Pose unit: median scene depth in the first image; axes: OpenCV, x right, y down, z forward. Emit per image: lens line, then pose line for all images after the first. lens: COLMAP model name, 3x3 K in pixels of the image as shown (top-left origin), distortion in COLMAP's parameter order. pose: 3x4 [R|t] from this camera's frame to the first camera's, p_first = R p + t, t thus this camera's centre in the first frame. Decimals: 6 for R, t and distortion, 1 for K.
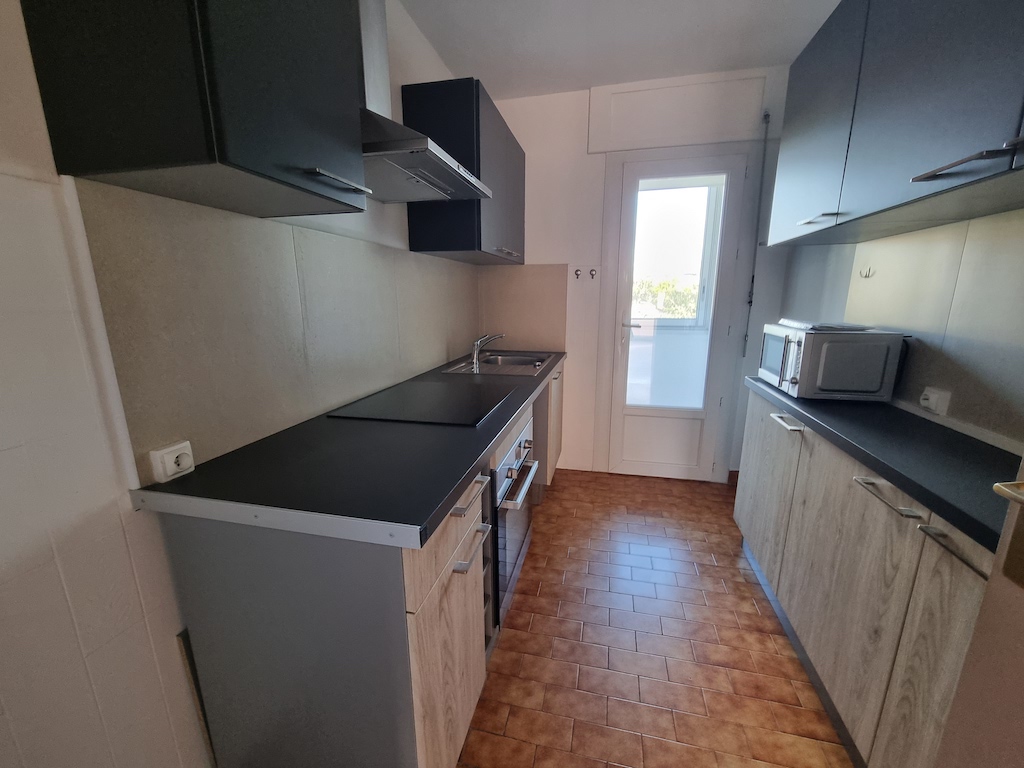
lens RADIAL K [[417.9, 0, 512.3], [0, 417.9, 387.4], [0, 0, 1]] dist [-0.003667, 0.001599]
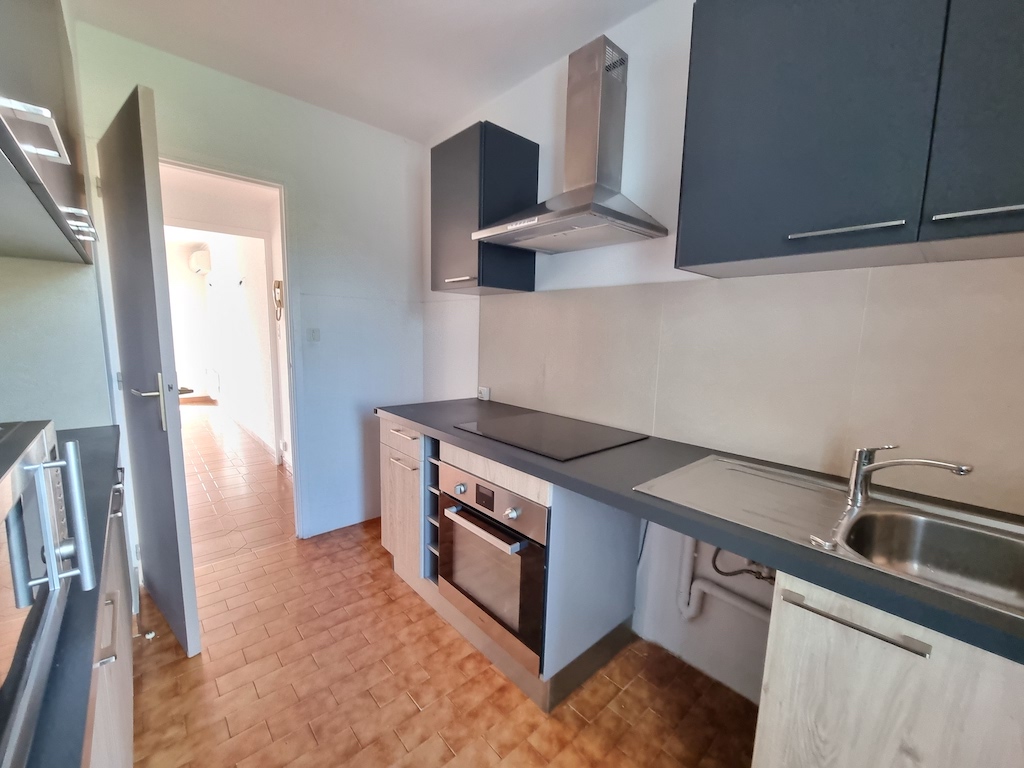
lens RADIAL K [[417.9, 0, 510.6], [0, 417.9, 387.0], [0, 0, 1]] dist [-0.003667, 0.001599]
pose [[-0.565292, 0.100854, -0.818702, 0.786815], [-0.201753, 0.945450, 0.255773, -0.360607], [0.799838, 0.309762, -0.514108, 1.556855]]
